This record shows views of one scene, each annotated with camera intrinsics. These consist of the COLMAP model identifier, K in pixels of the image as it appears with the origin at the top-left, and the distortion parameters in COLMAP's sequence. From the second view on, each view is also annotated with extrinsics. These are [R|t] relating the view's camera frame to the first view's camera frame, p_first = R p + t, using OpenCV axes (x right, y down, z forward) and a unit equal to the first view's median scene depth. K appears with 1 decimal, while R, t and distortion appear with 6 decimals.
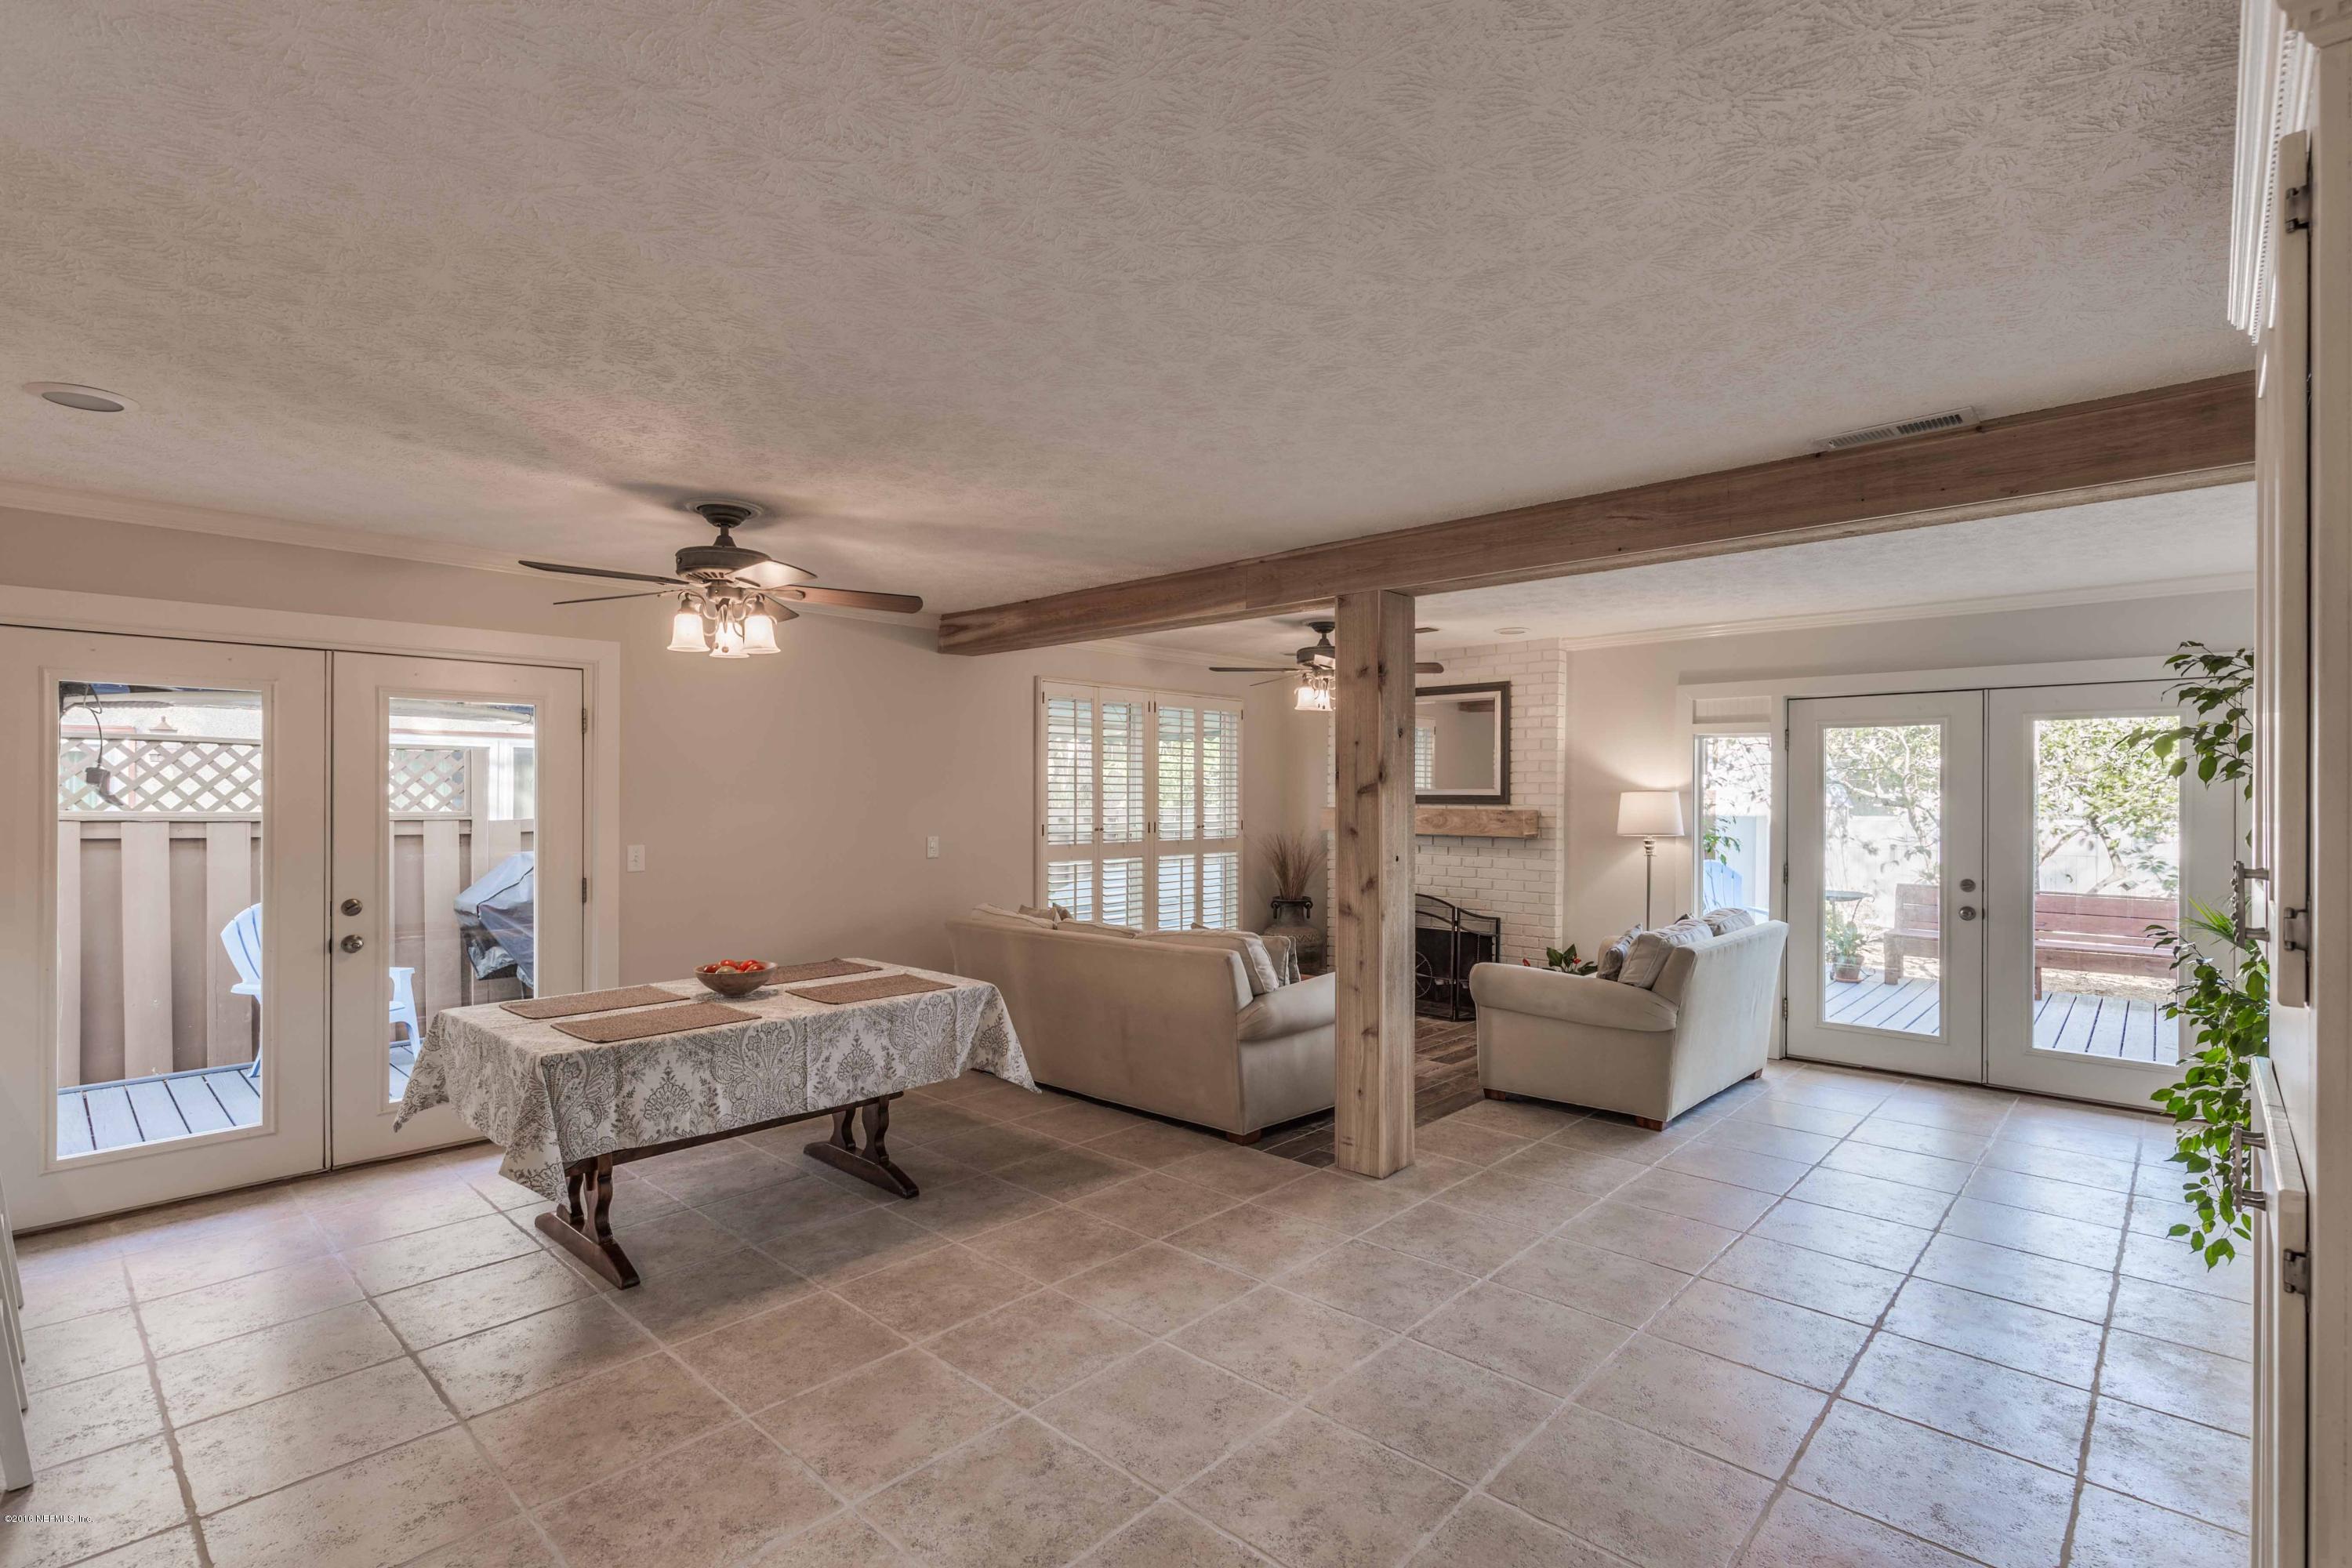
lens RADIAL K [[1097.1, 0, 1175.2], [0, 1097.1, 794.2], [0, 0, 1]] dist [0.007961, 0.001684]
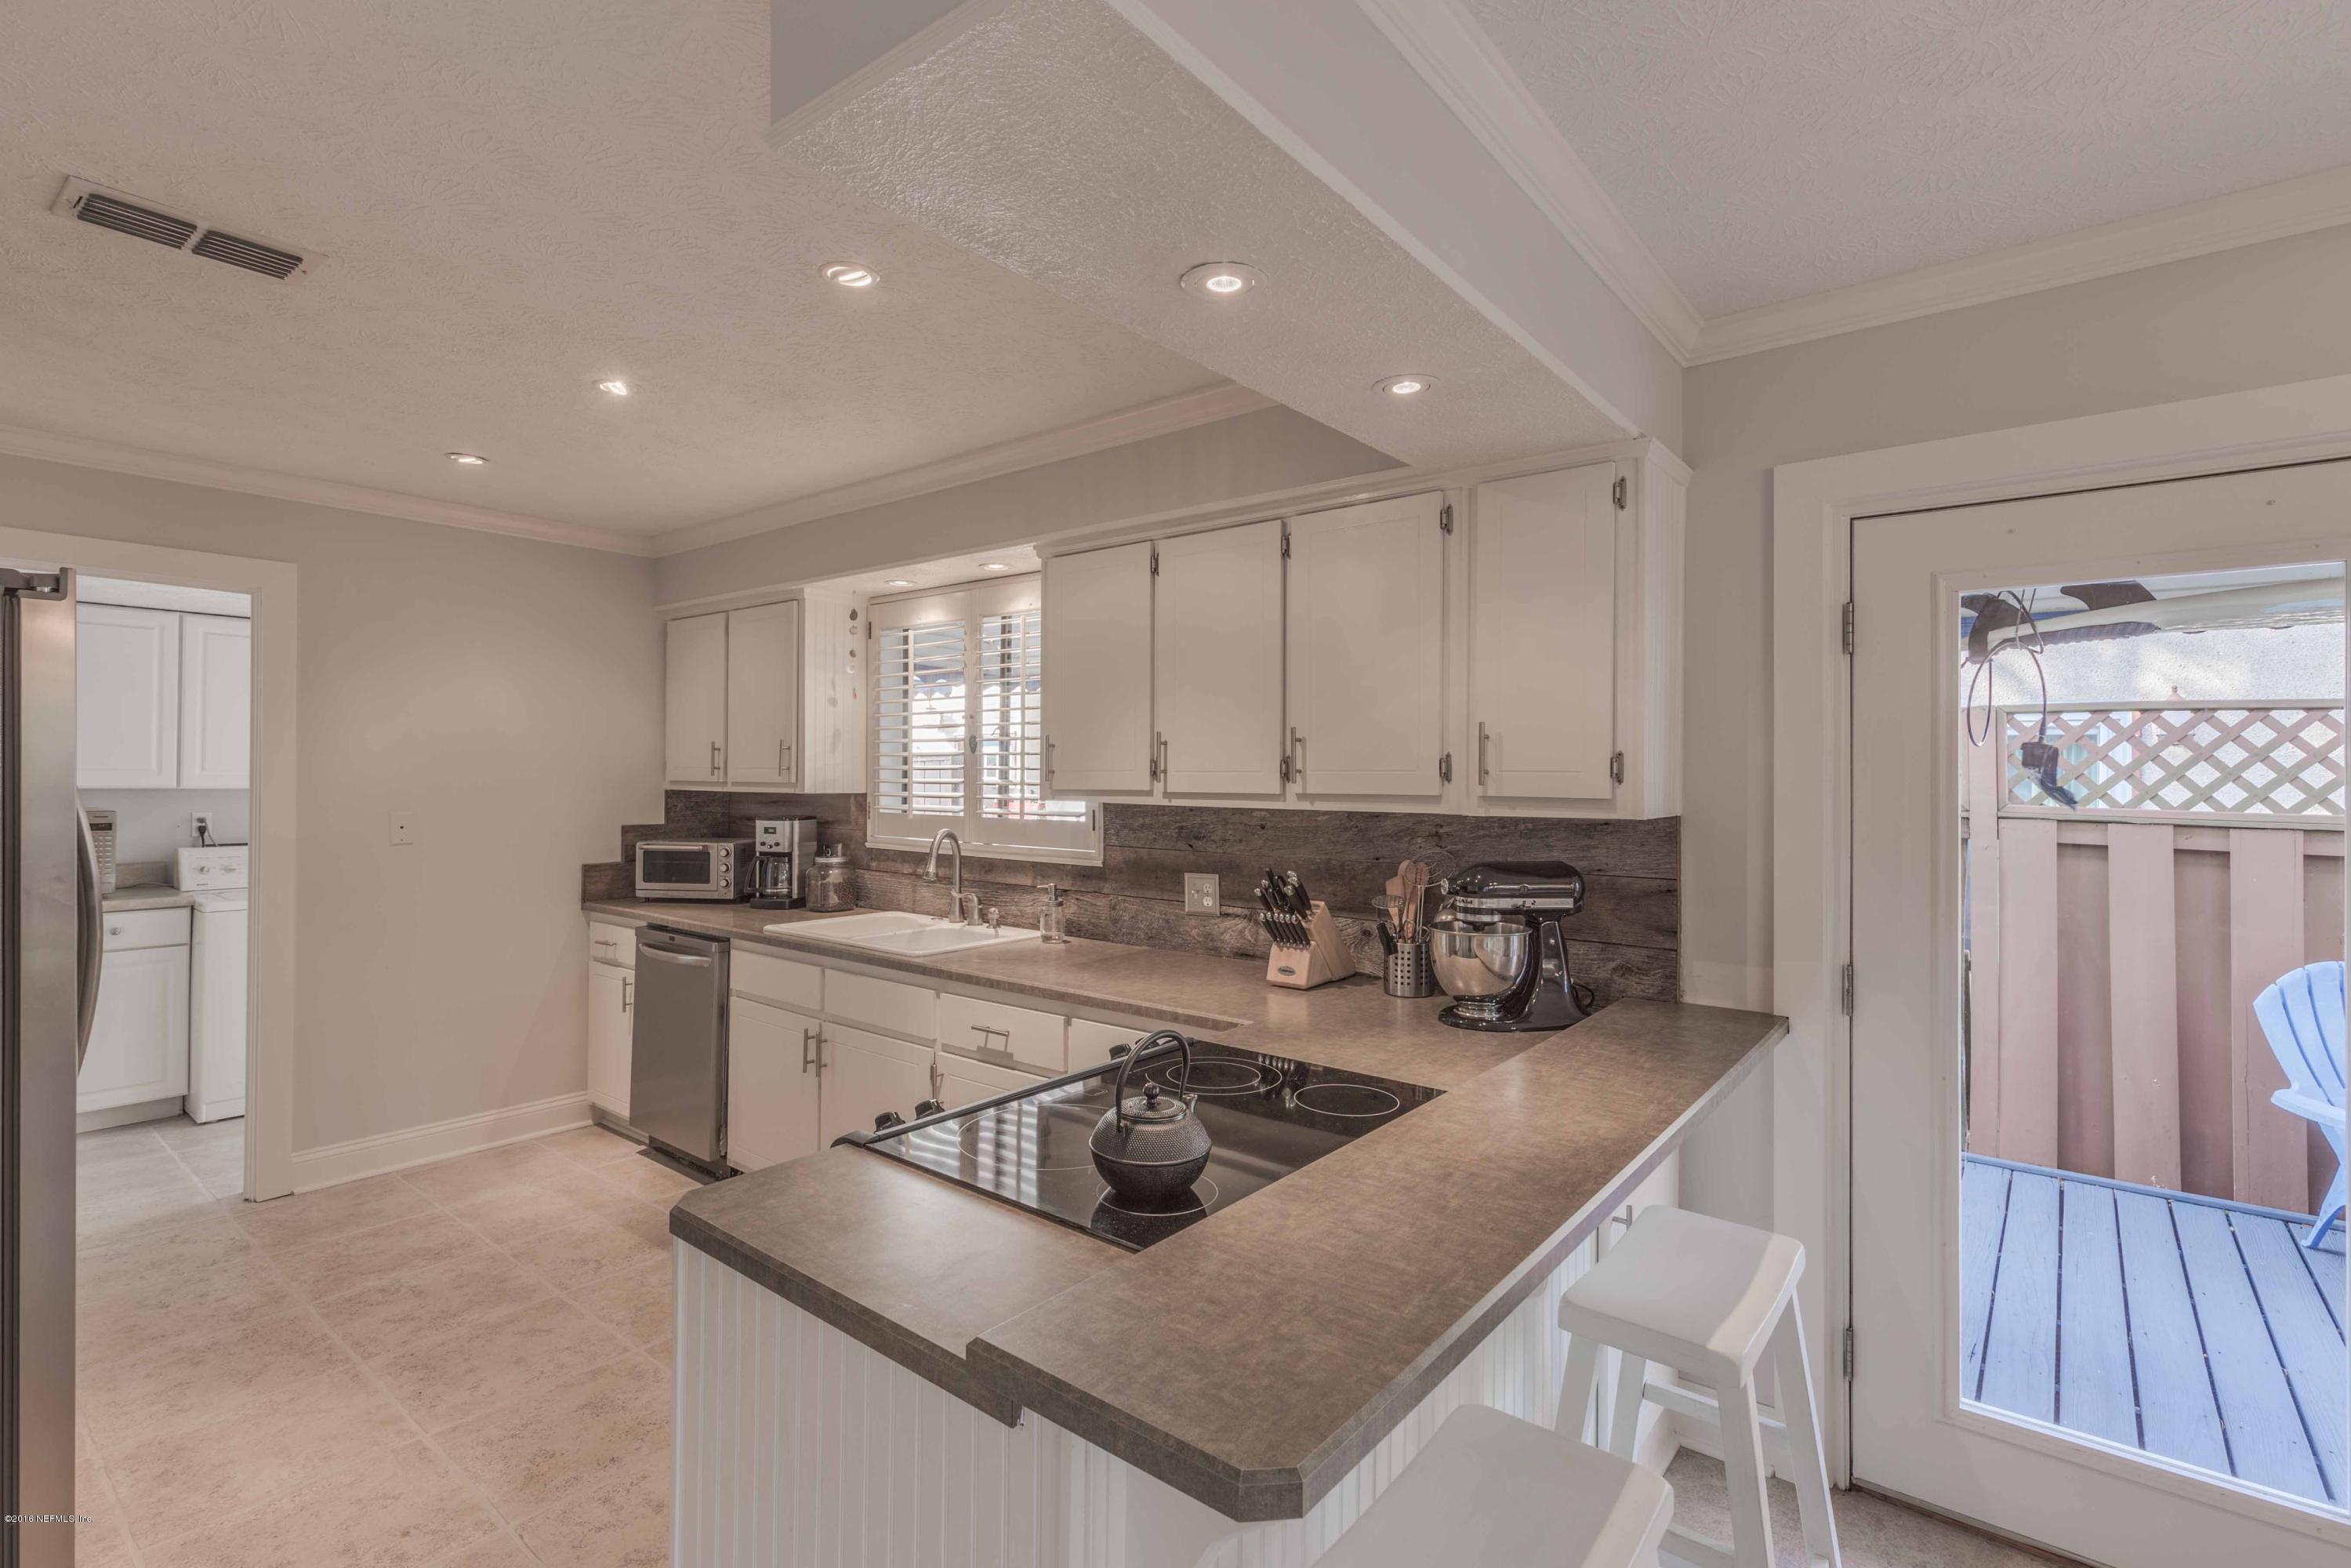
lens RADIAL K [[1069.4, 0, 1146.4], [0, 1069.4, 772.6], [0, 0, 1]] dist [0.007290, -0.003865]
pose [[0.058798, -0.006916, -0.998246, -0.282263], [-0.004528, 0.999964, -0.007195, -0.000497], [0.998260, 0.004943, 0.058764, 0.324839]]
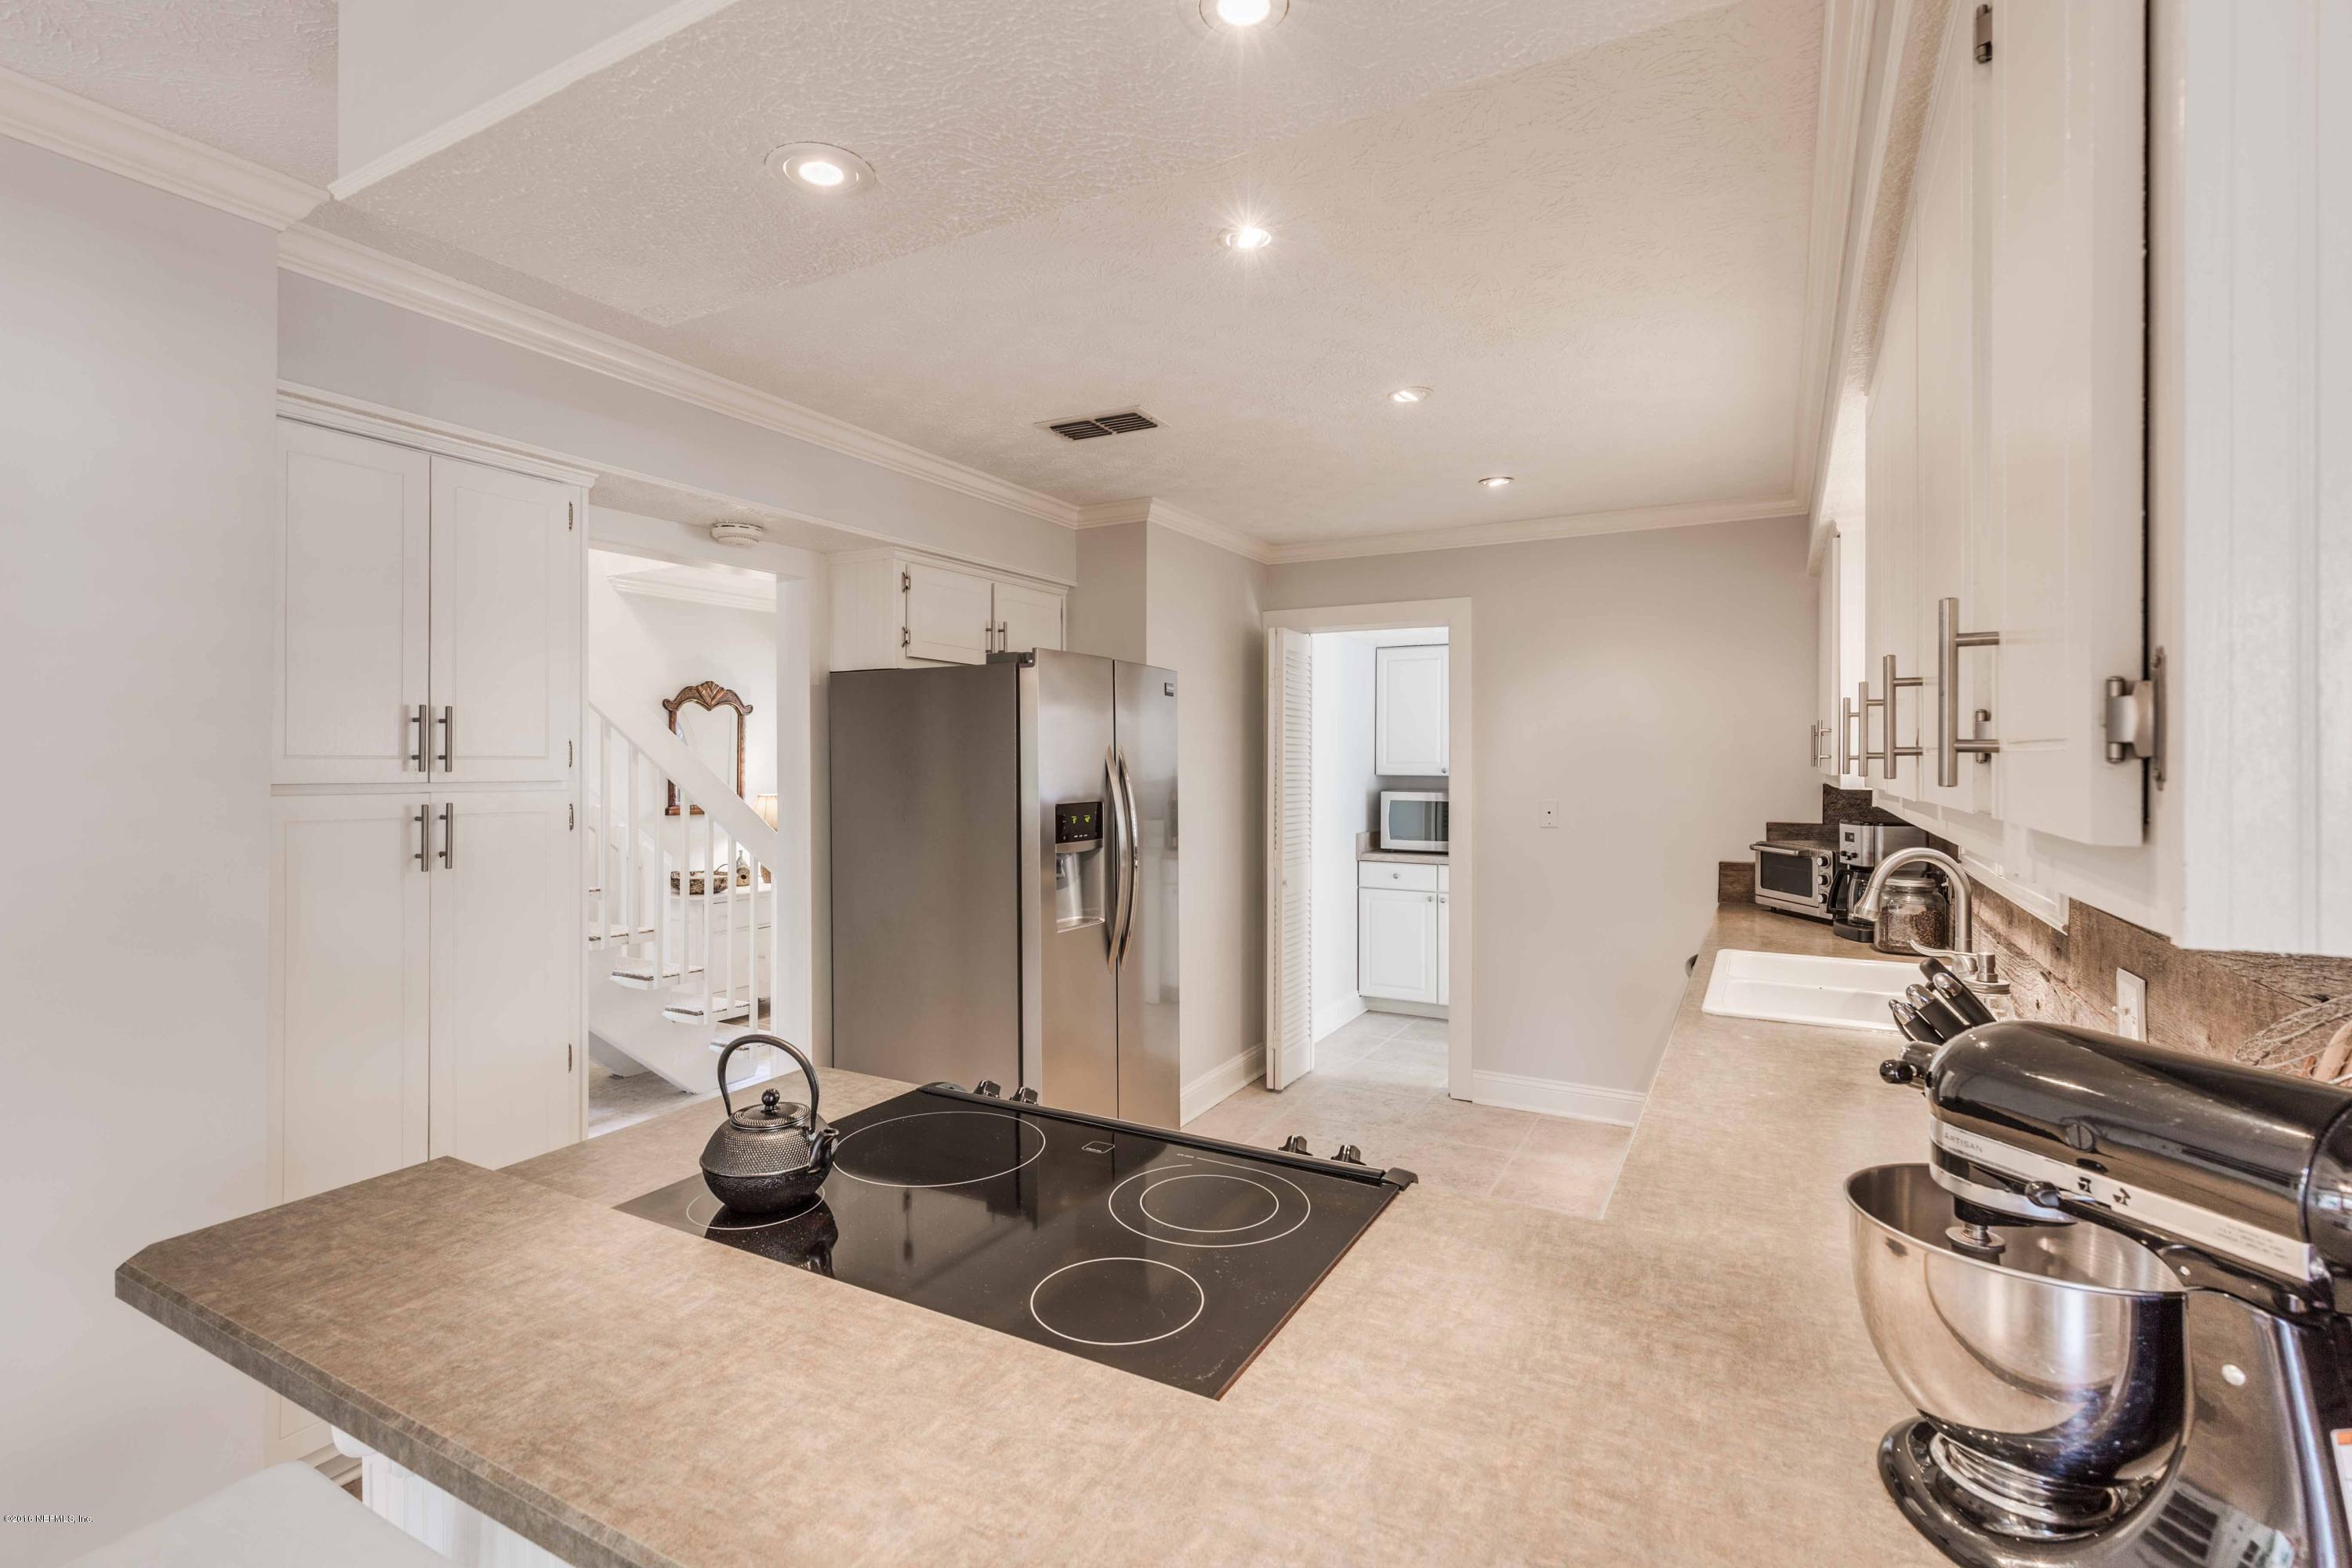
lens RADIAL K [[1069.8, 0, 1176.9], [0, 1069.8, 776.5], [0, 0, 1]] dist [0.007290, -0.003865]
pose [[-0.966847, -0.001324, -0.255353, -0.532746], [-0.004127, 0.999937, 0.010442, -0.001711], [0.255323, 0.011150, -0.966791, 0.566982]]
